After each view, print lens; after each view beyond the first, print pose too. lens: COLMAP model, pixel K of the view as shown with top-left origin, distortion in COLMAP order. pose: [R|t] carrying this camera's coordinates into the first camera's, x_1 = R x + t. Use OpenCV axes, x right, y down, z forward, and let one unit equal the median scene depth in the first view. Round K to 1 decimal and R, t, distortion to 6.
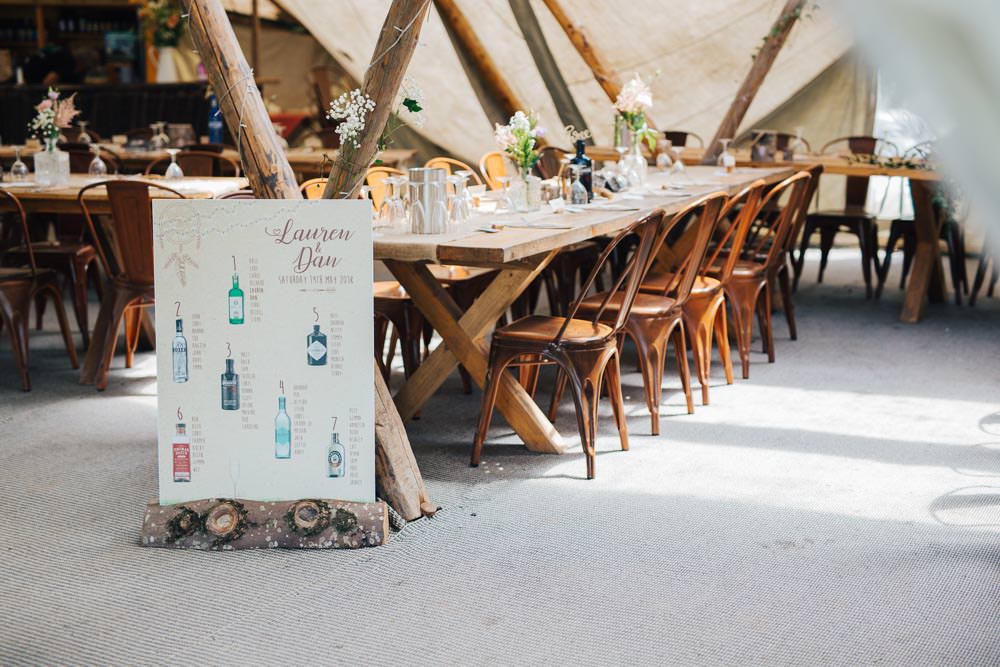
lens RADIAL K [[1391.2, 0, 500.0], [0, 1391.2, 333.5], [0, 0, 1]] dist [0.008028, -0.006874]
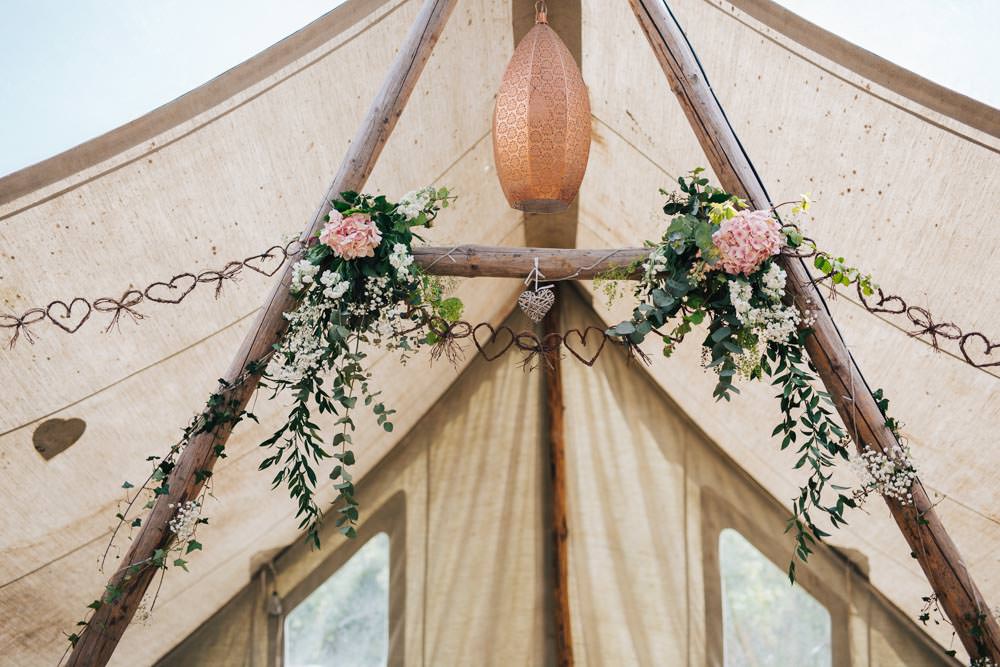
lens RADIAL K [[1391.2, 0, 500.0], [0, 1391.2, 333.5], [0, 0, 1]] dist [0.008028, -0.006874]
pose [[0.906700, 0.062610, 0.417103, 0.182171], [0.087263, 0.939678, -0.330743, -0.214688], [-0.412650, 0.336282, 0.846542, 0.811747]]
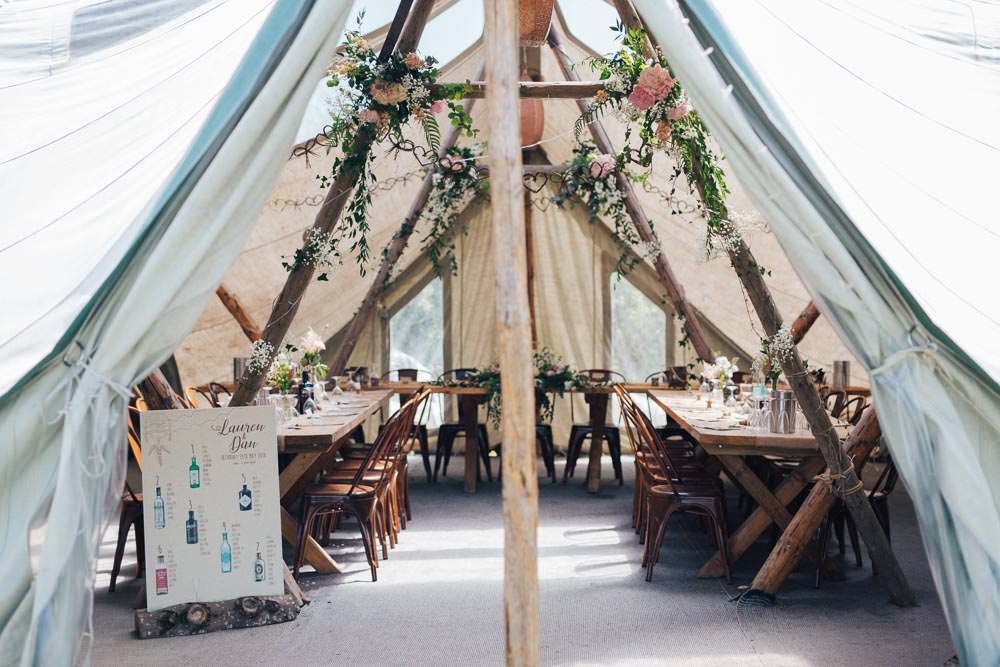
lens RADIAL K [[1391.2, 0, 500.0], [0, 1391.2, 333.5], [0, 0, 1]] dist [0.008028, -0.006874]
pose [[0.894354, -0.022909, 0.446774, -0.577176], [0.102062, 0.982799, -0.153913, 0.098696], [-0.435563, 0.183251, 0.881308, -0.566403]]
